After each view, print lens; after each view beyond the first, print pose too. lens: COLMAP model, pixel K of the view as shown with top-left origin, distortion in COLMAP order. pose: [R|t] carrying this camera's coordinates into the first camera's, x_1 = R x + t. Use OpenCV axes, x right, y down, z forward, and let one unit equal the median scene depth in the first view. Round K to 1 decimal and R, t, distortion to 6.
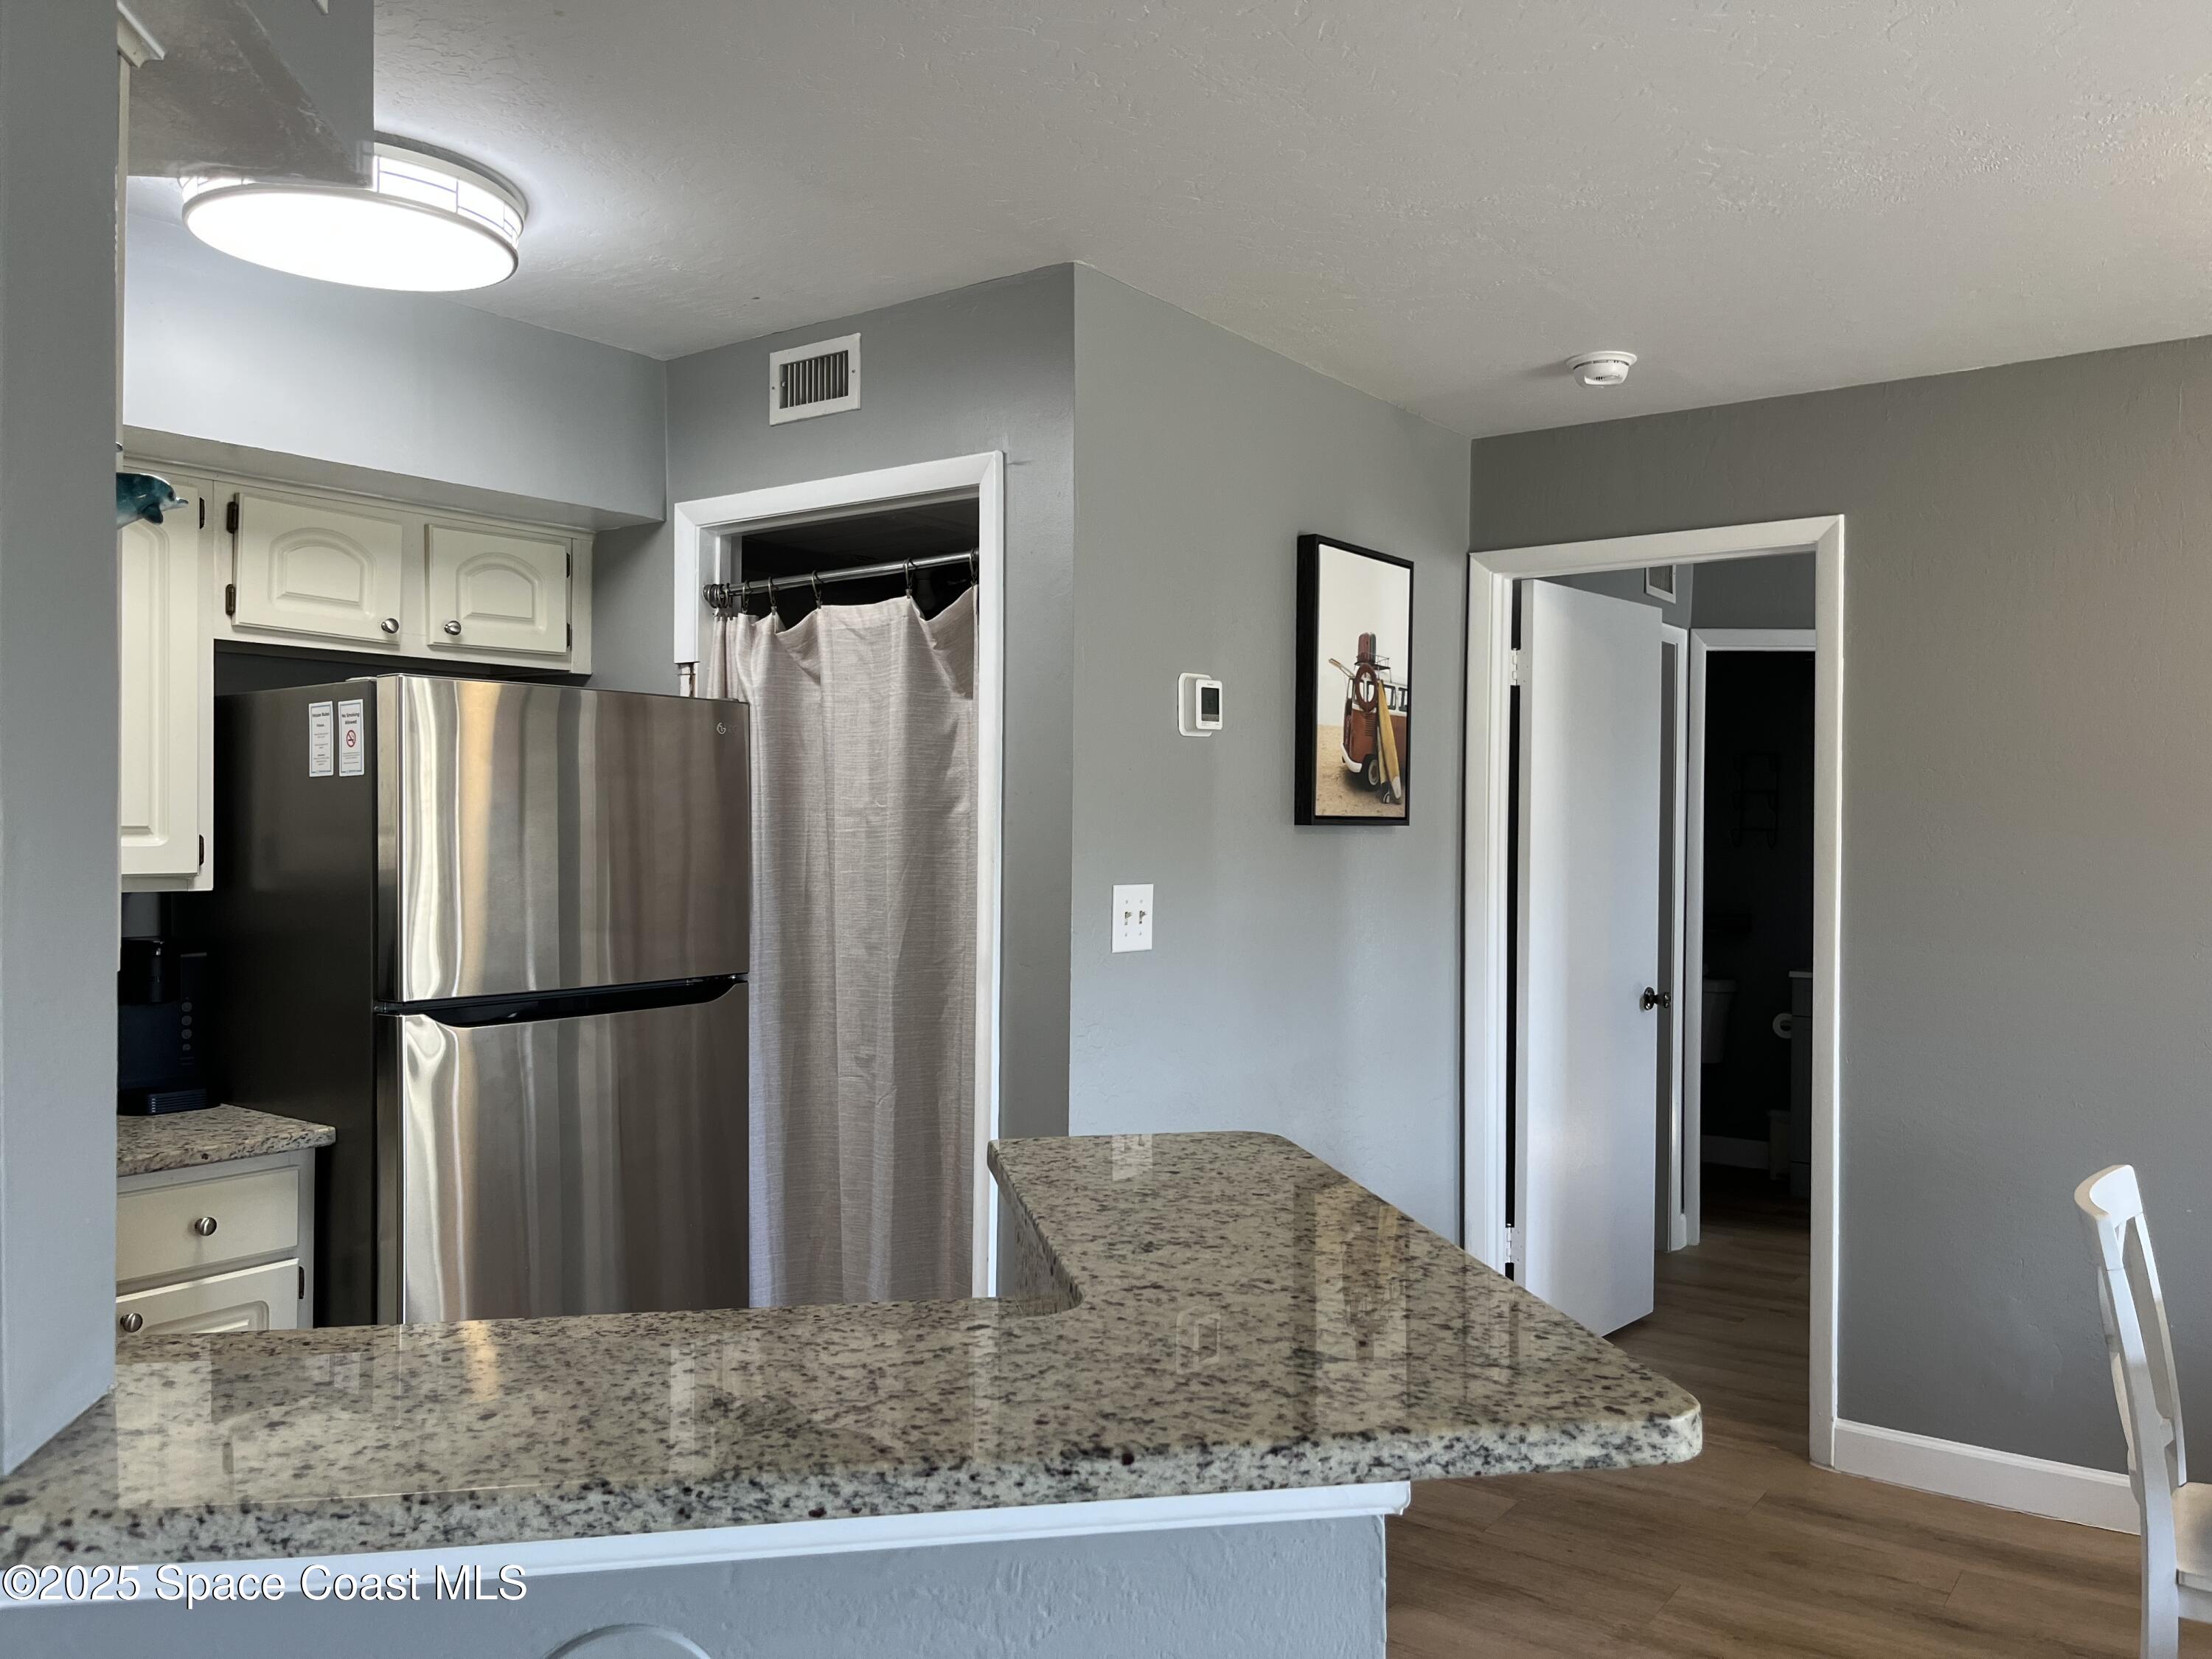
lens RADIAL K [[1697.8, 0, 1115.8], [0, 1697.8, 872.1], [0, 0, 1]] dist [0.025127, -0.002424]
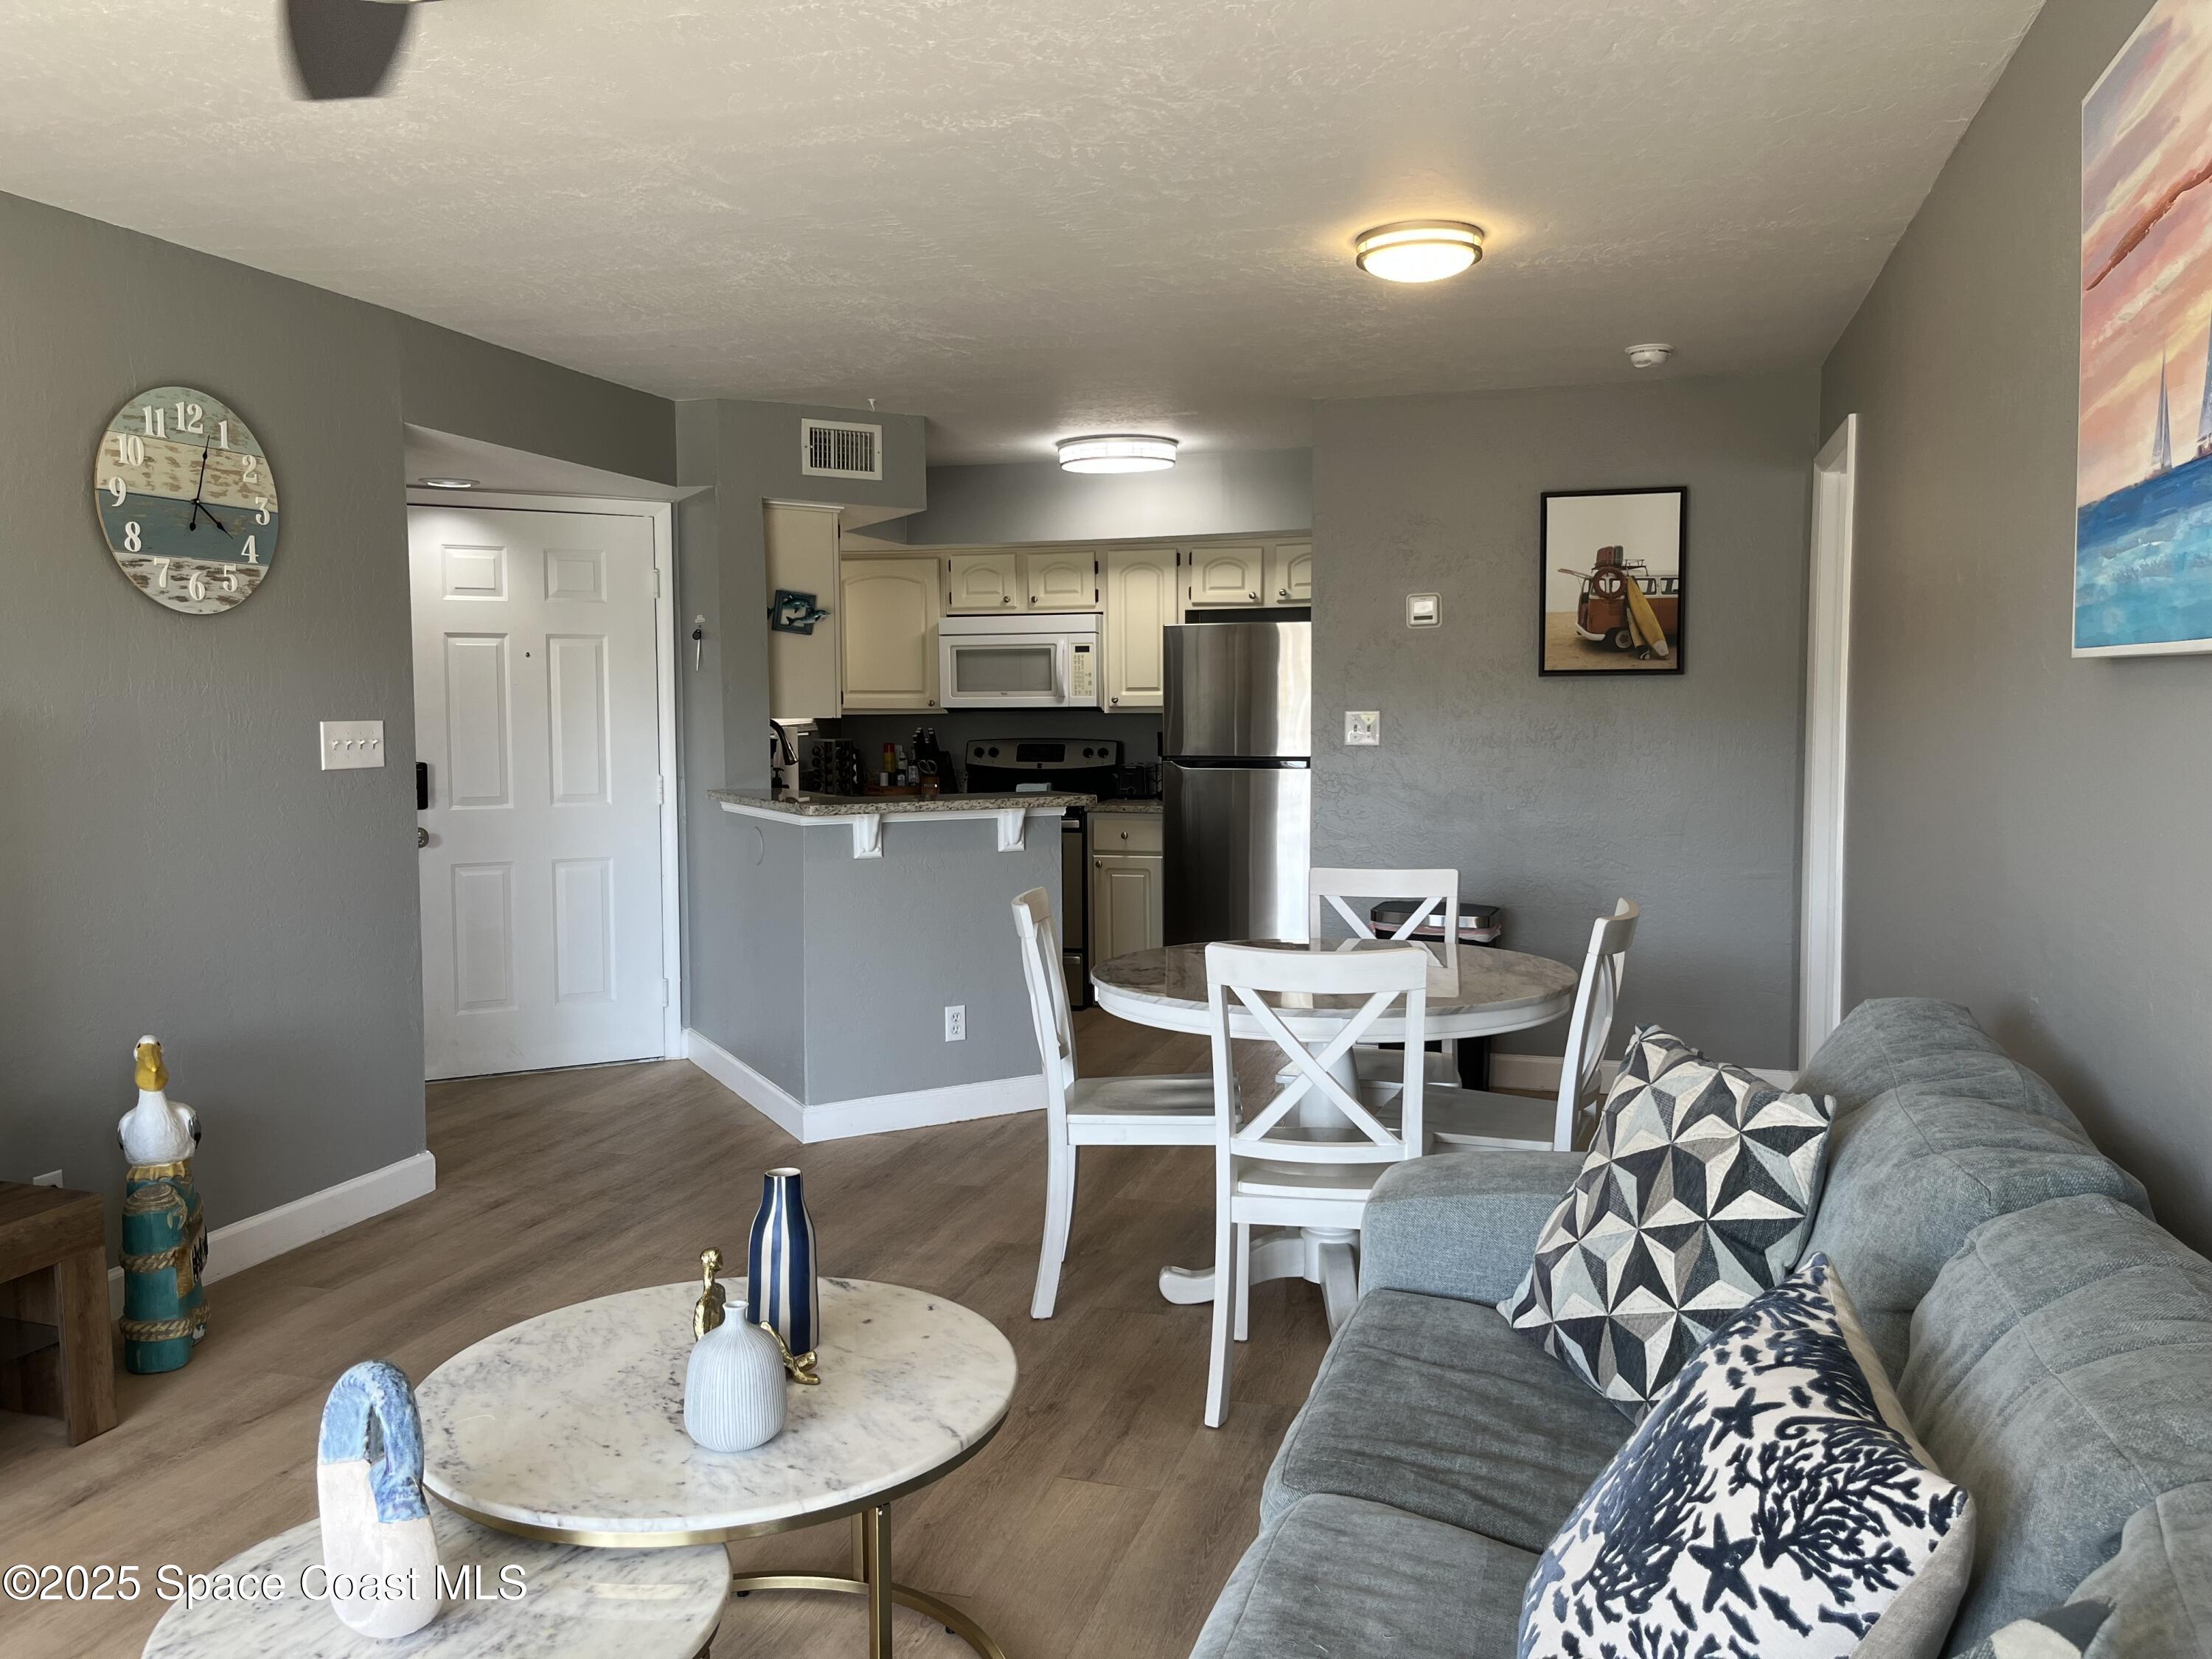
lens RADIAL K [[1683.4, 0, 1075.7], [0, 1683.4, 828.4], [0, 0, 1]] dist [0.034799, -0.078747]
pose [[0.297452, 0.067058, -0.952379, 1.482526], [-0.017903, 0.997747, 0.064661, 0.019836], [0.954569, -0.002183, 0.297982, 0.111609]]
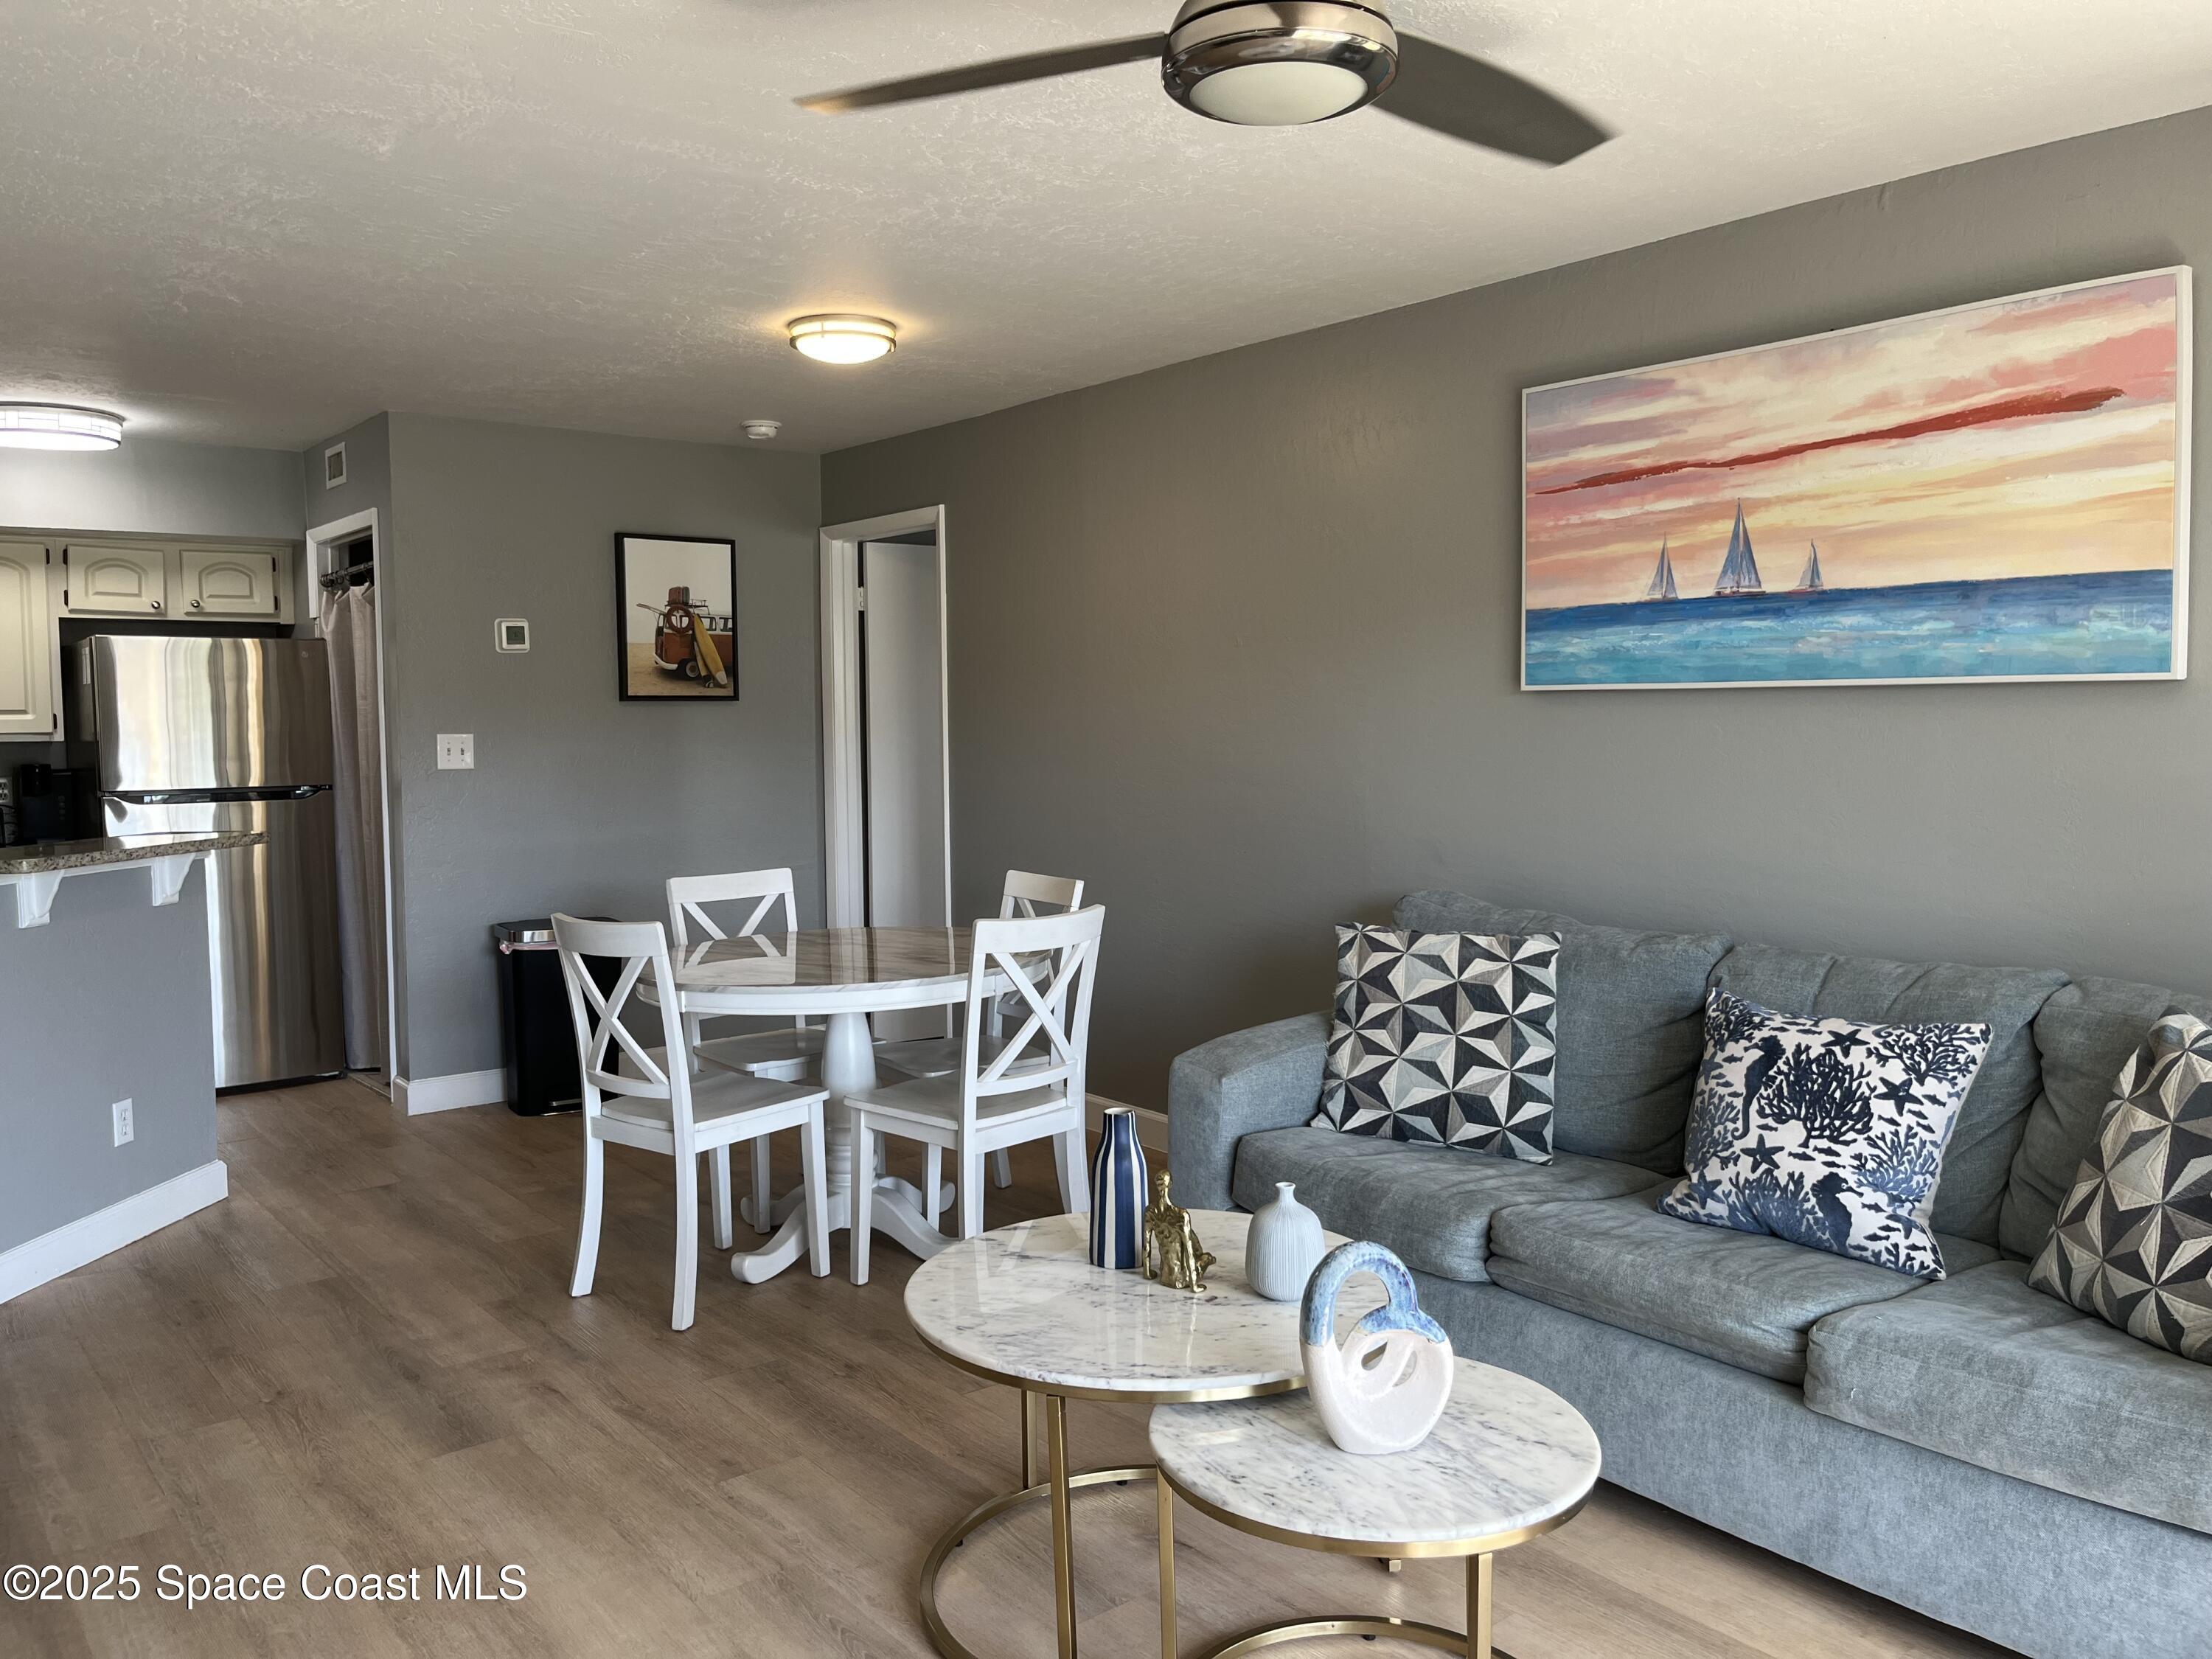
lens RADIAL K [[1694.4, 0, 1106.0], [0, 1694.4, 829.5], [0, 0, 1]] dist [0.021376, -0.002872]
pose [[0.959871, 0.005400, -0.280388, 1.059243], [0.005949, 0.999198, 0.039608, 0.037105], [0.280377, -0.039686, 0.959069, -0.520907]]
